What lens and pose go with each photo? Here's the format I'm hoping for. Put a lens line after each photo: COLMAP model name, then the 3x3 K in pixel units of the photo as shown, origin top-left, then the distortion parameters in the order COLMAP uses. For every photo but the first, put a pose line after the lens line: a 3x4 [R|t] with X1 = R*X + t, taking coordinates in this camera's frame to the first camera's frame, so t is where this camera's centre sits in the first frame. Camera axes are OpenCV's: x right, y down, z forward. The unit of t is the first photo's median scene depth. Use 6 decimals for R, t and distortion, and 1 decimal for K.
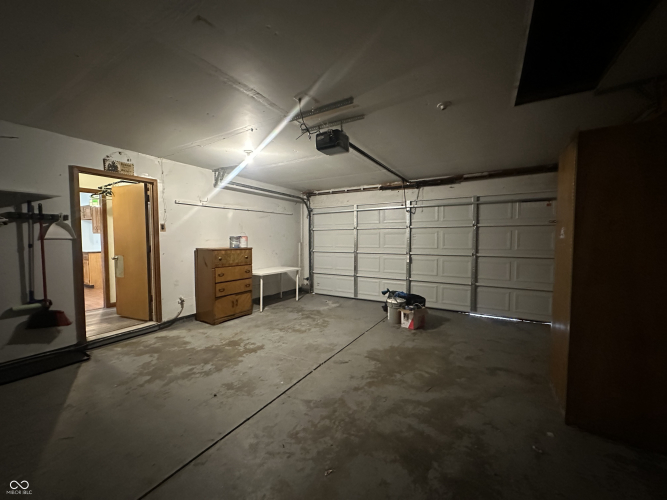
lens RADIAL K [[265.8, 0, 333.5], [0, 265.8, 250.0], [0, 0, 1]] dist [-0.001755, 0.000050]
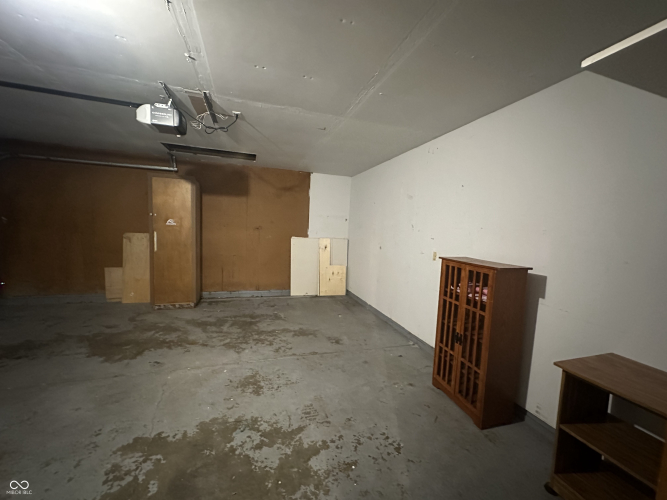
lens RADIAL K [[265.8, 0, 333.5], [0, 265.8, 250.0], [0, 0, 1]] dist [-0.001755, 0.000050]
pose [[-0.742366, -0.087893, 0.664204, -1.119615], [-0.011316, 0.992861, 0.118736, -0.088031], [-0.669899, 0.080629, -0.738061, 1.408936]]
